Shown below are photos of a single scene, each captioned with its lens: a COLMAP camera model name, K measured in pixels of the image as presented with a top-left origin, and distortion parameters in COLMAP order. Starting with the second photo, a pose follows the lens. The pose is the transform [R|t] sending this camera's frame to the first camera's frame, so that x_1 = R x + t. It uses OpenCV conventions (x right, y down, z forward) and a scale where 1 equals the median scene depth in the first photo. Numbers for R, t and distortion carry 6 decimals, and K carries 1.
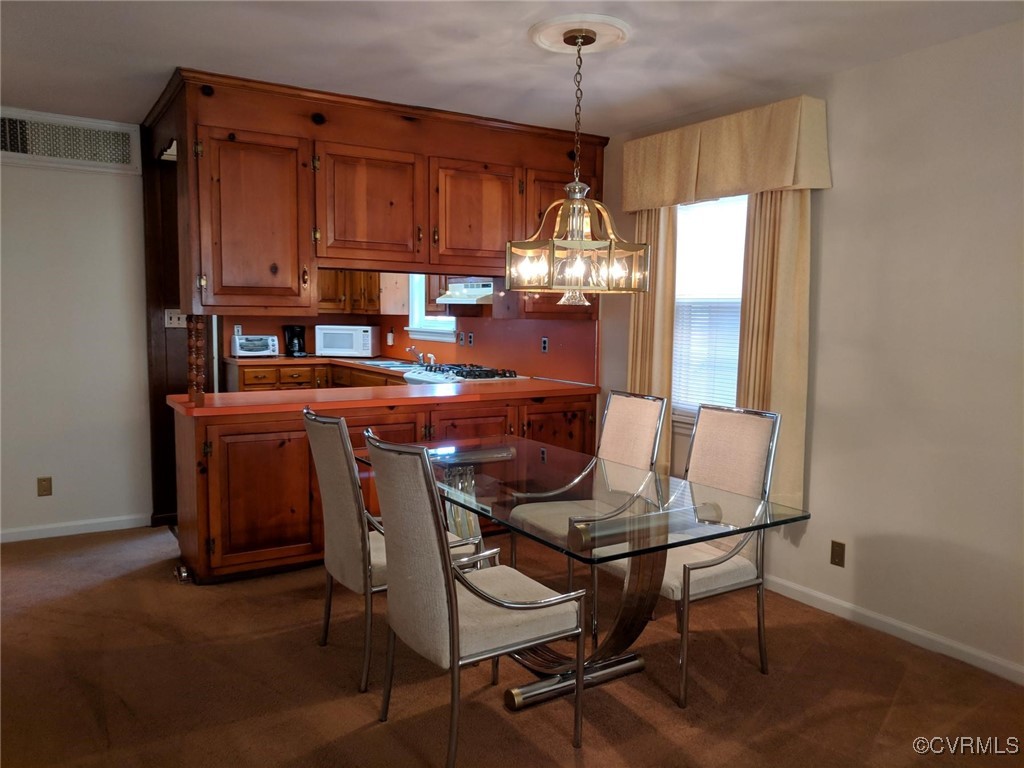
lens RADIAL K [[769.5, 0, 512.0], [0, 769.5, 384.0], [0, 0, 1]] dist [-0.004108, 0.000125]
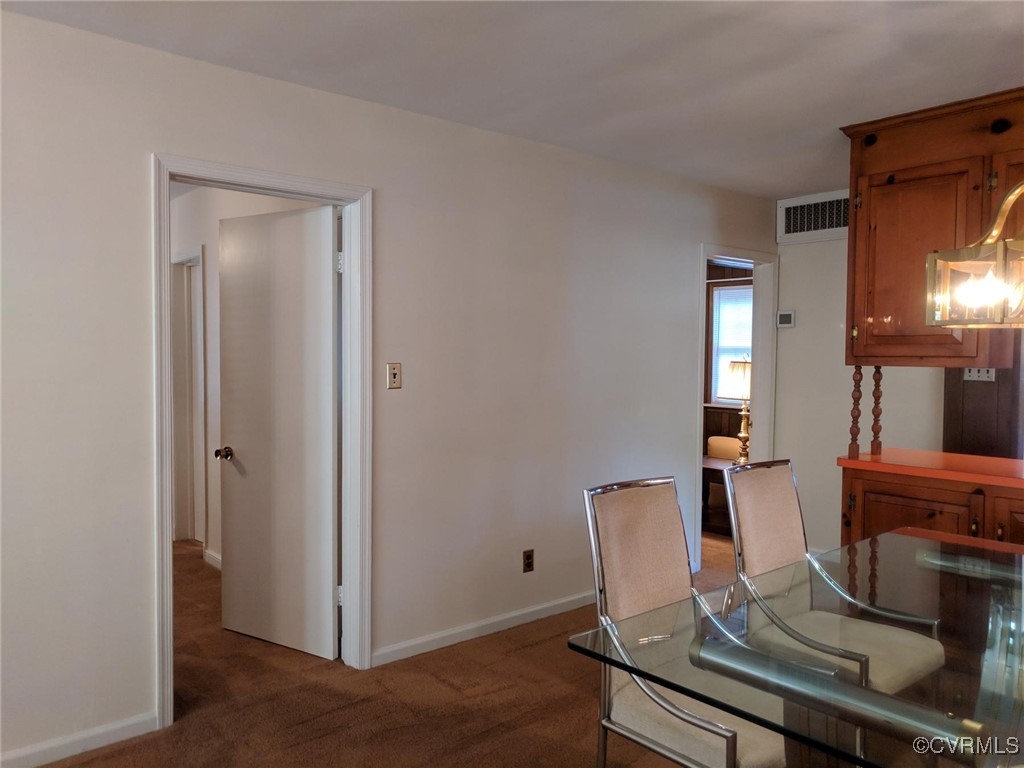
lens RADIAL K [[769.5, 0, 512.0], [0, 769.5, 384.0], [0, 0, 1]] dist [-0.004108, 0.000125]
pose [[0.144766, 0.024746, -0.989156, 0.507158], [-0.095901, 0.995332, 0.010865, -0.034417], [0.984808, 0.093289, 0.146463, 0.417626]]
